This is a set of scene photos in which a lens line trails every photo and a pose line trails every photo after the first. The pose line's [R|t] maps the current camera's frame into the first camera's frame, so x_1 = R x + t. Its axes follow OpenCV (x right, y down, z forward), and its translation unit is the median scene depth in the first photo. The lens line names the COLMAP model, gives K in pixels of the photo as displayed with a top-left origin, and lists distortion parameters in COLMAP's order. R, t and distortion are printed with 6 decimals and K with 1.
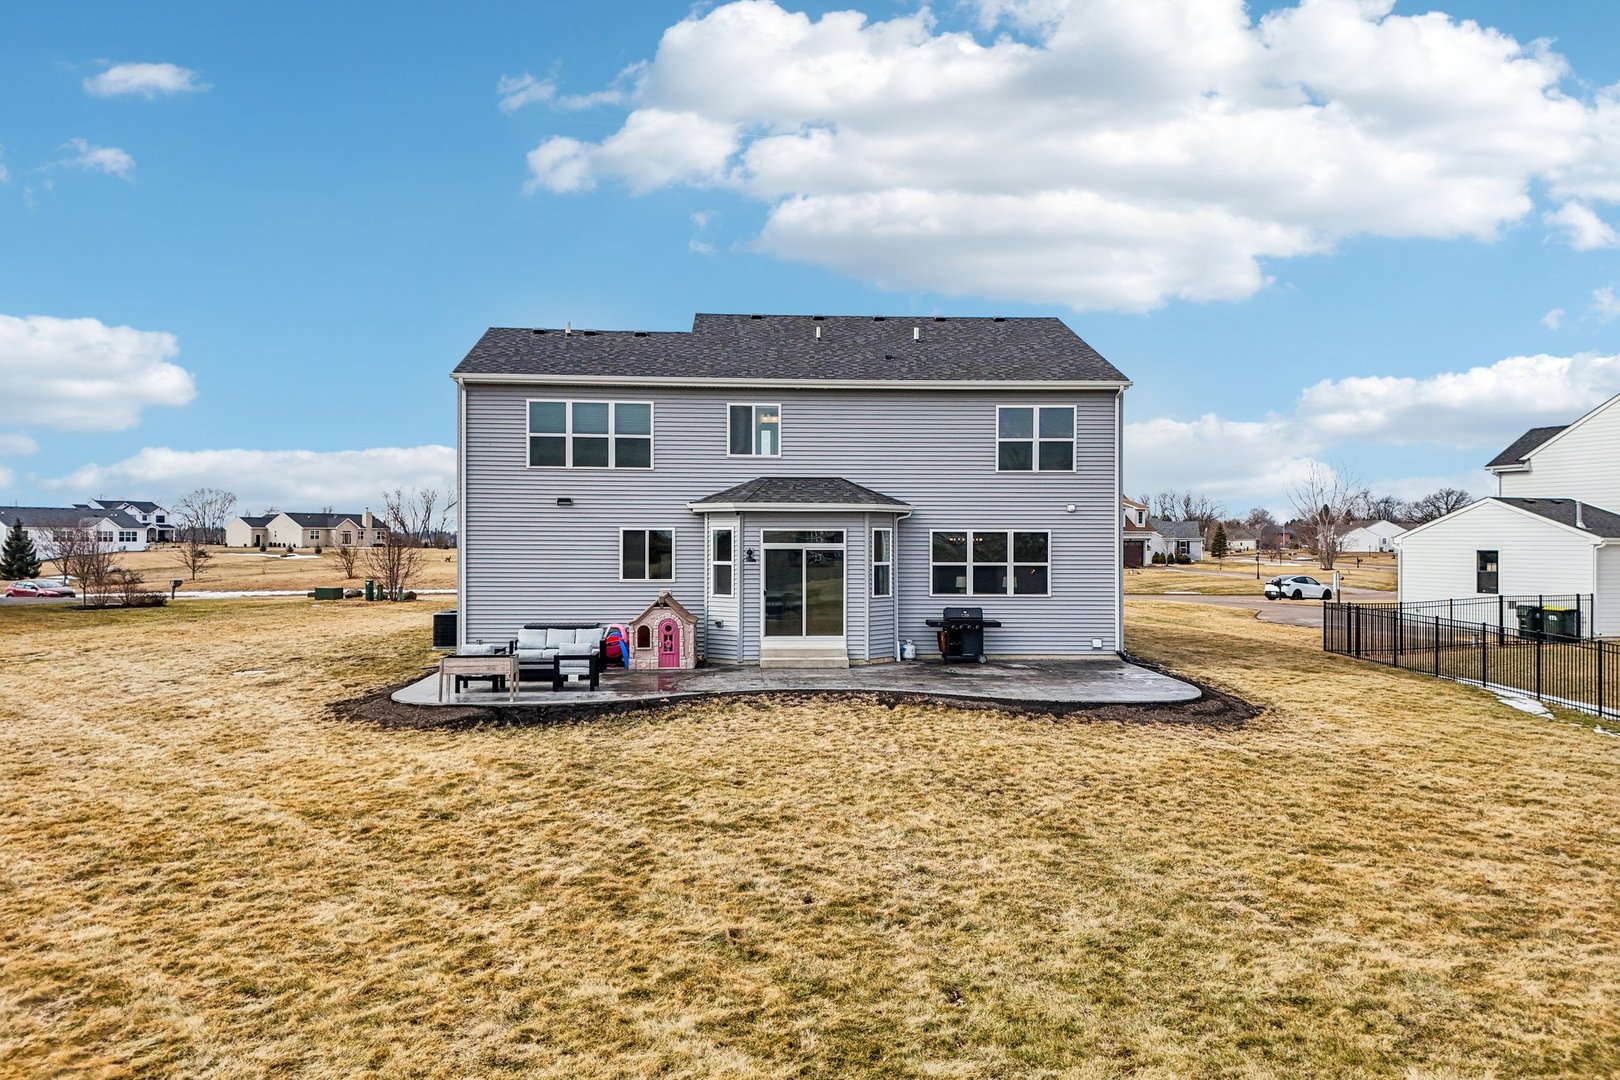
lens RADIAL K [[1182.9, 0, 804.2], [0, 1182.9, 545.1], [0, 0, 1]] dist [0.030770, 0.007625]
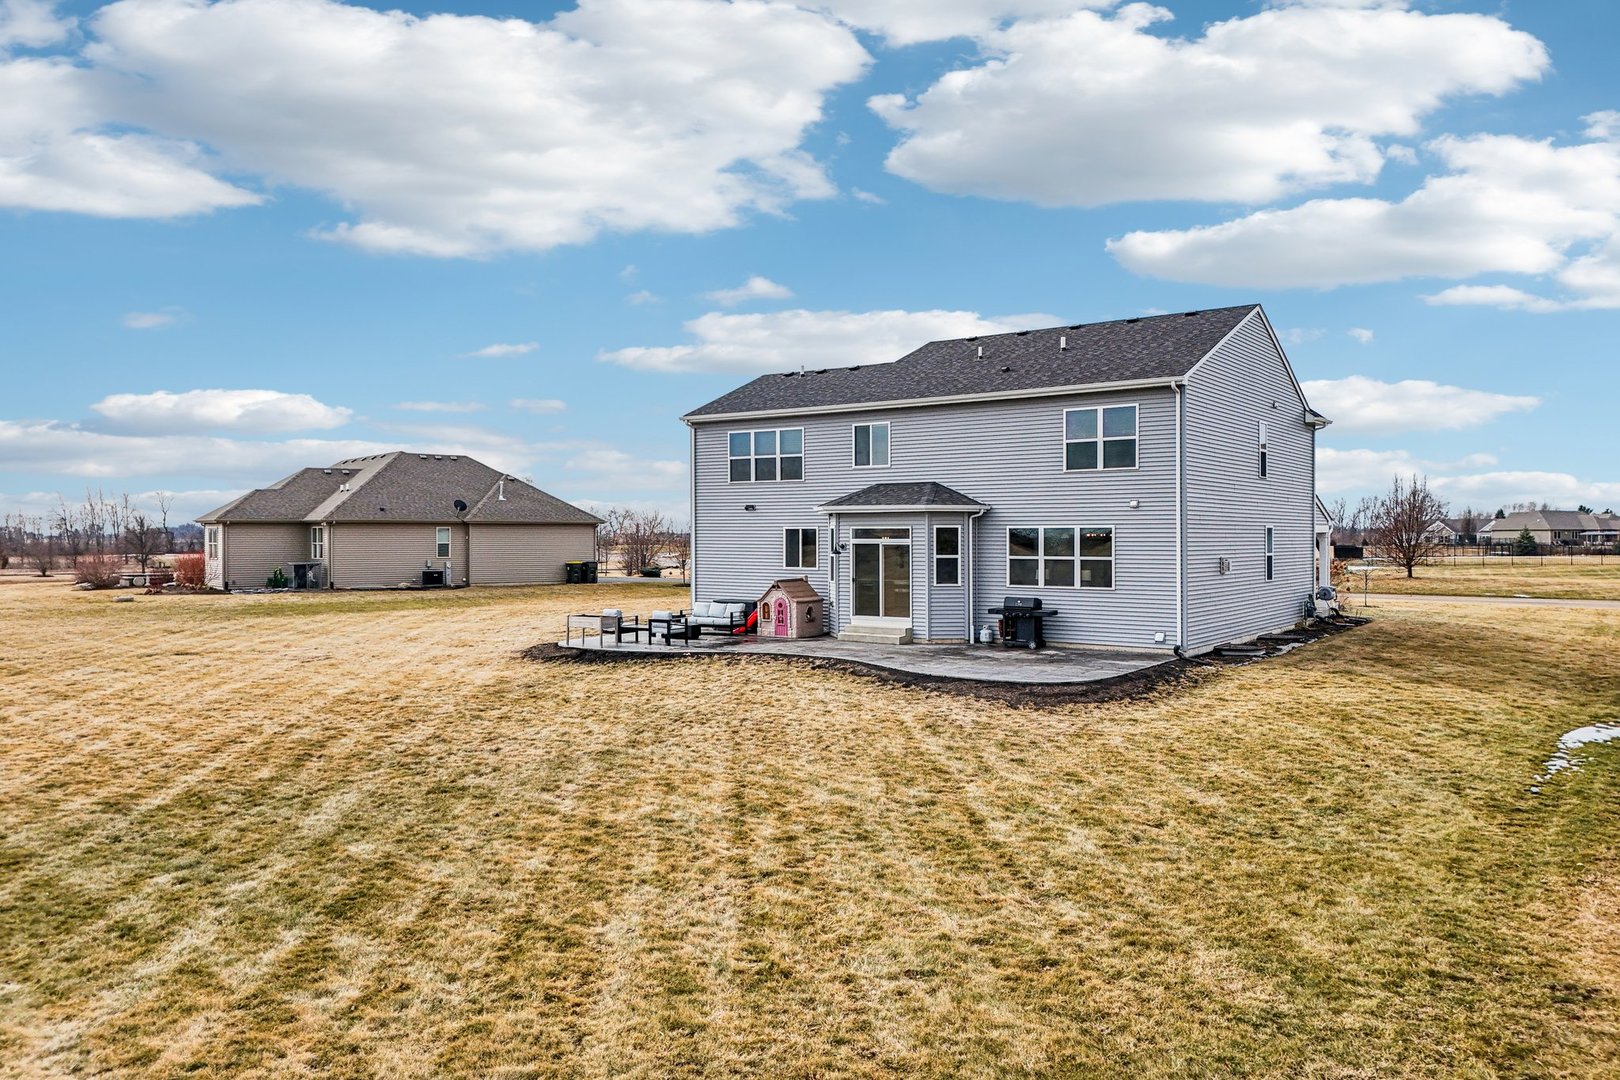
lens RADIAL K [[1182.9, 0, 800.4], [0, 1182.9, 554.1], [0, 0, 1]] dist [0.030770, 0.007625]
pose [[0.765064, 0.006183, -0.643924, 0.682557], [-0.000546, 0.999960, 0.008953, 0.003058], [0.643954, -0.006498, 0.765037, 0.032044]]
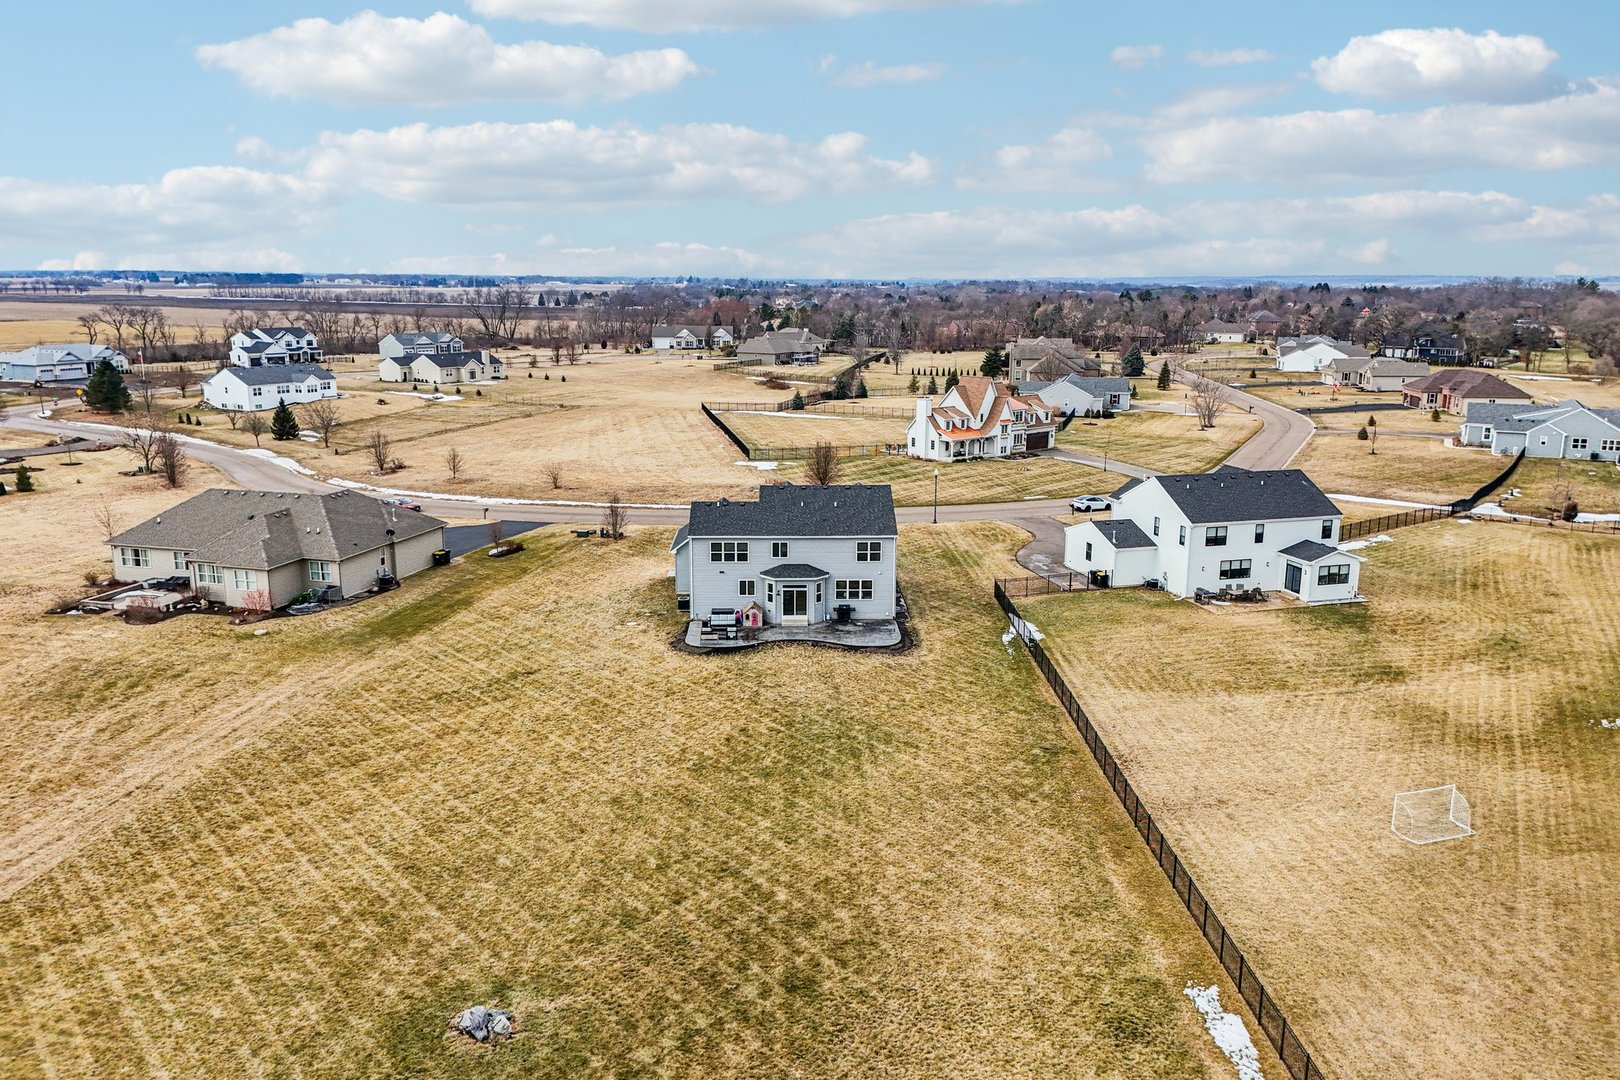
lens RADIAL K [[1182.9, 0, 814.8], [0, 1182.9, 535.3], [0, 0, 1]] dist [0.030770, 0.007625]
pose [[0.999658, 0.009675, -0.024296, 0.130307], [-0.004376, 0.977829, 0.209360, -0.813502], [0.025783, -0.209182, 0.977537, -2.136768]]
